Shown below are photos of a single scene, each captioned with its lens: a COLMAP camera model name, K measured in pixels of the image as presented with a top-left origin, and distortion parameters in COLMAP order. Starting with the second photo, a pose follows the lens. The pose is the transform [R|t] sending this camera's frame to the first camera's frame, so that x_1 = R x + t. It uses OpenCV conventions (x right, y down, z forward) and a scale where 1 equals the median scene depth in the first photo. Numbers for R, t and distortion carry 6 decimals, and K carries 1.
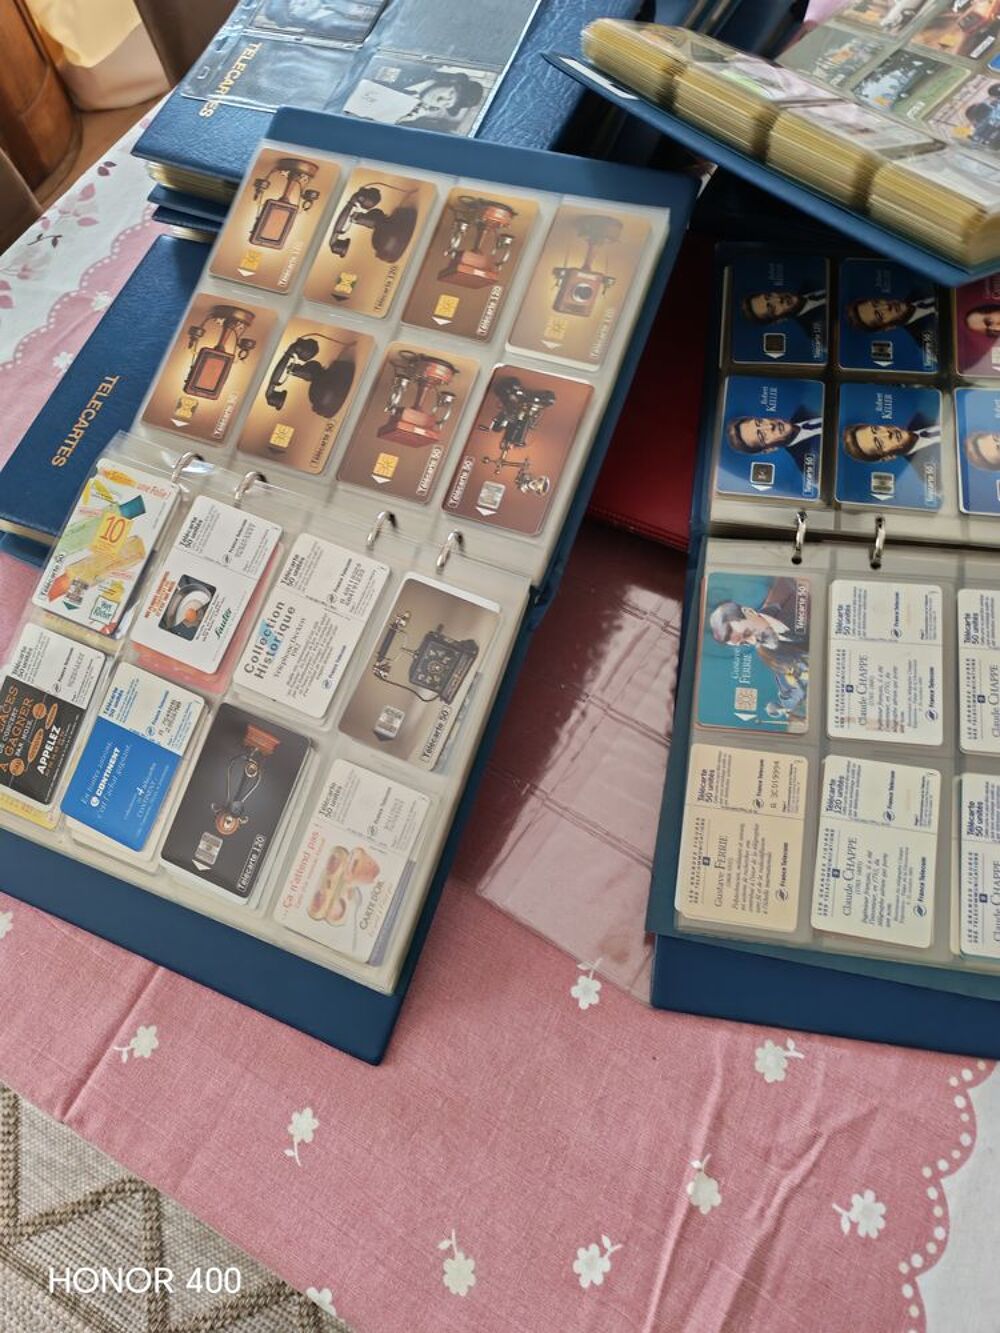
lens RADIAL K [[1233.9, 0, 498.0], [0, 1233.9, 645.0], [0, 0, 1]] dist [0.105628, -0.273594]
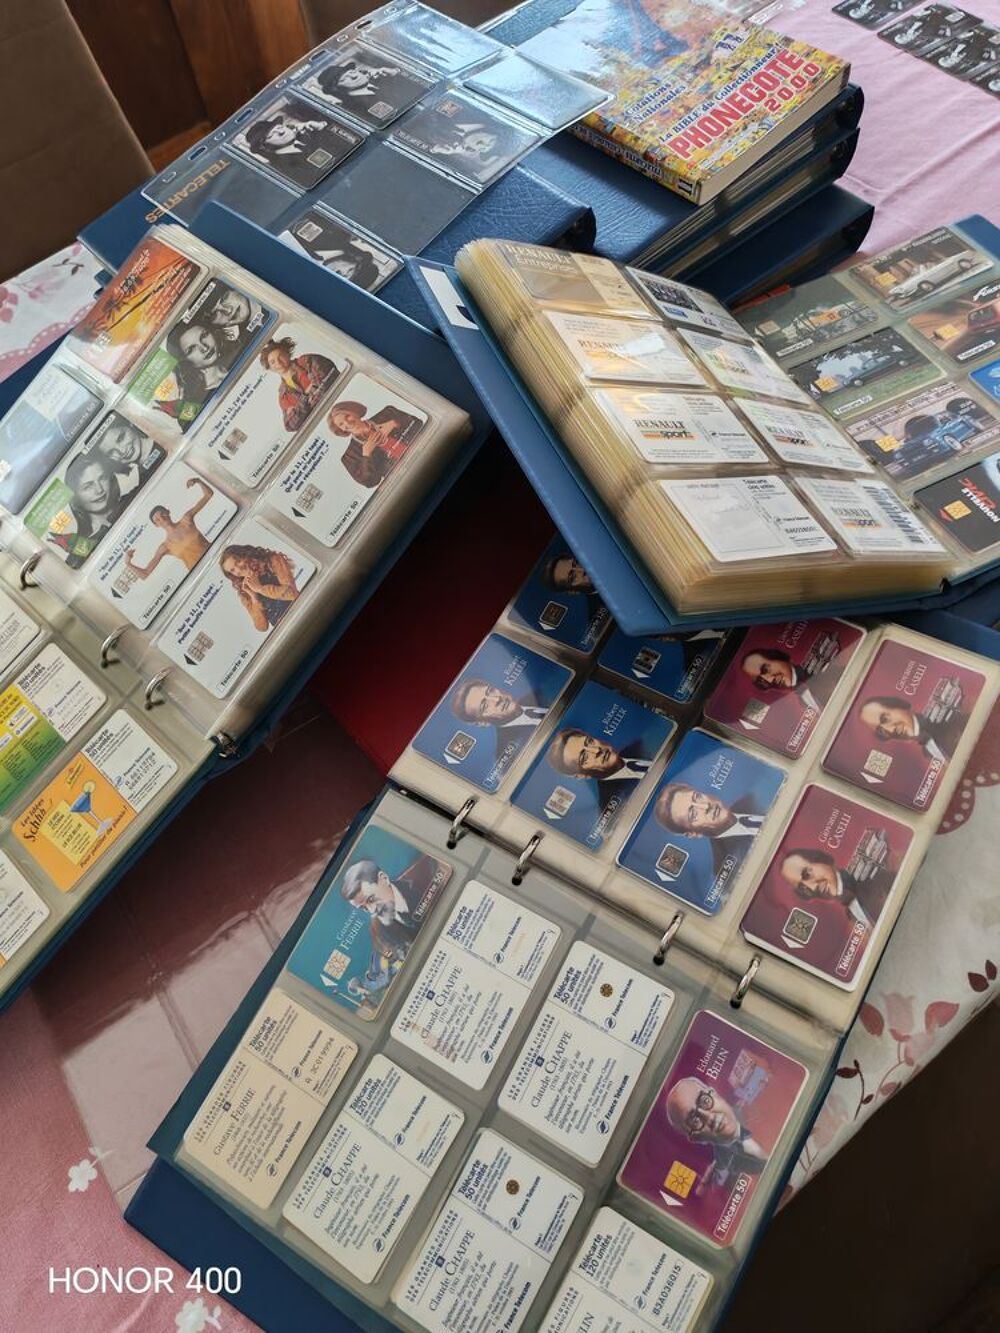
lens RADIAL K [[1233.9, 0, 498.0], [0, 1233.9, 645.0], [0, 0, 1]] dist [0.105628, -0.273594]
pose [[0.924718, 0.328803, -0.191793, 0.427413], [-0.324786, 0.944304, 0.052947, -0.292198], [0.198520, 0.013331, 0.980006, 0.052331]]
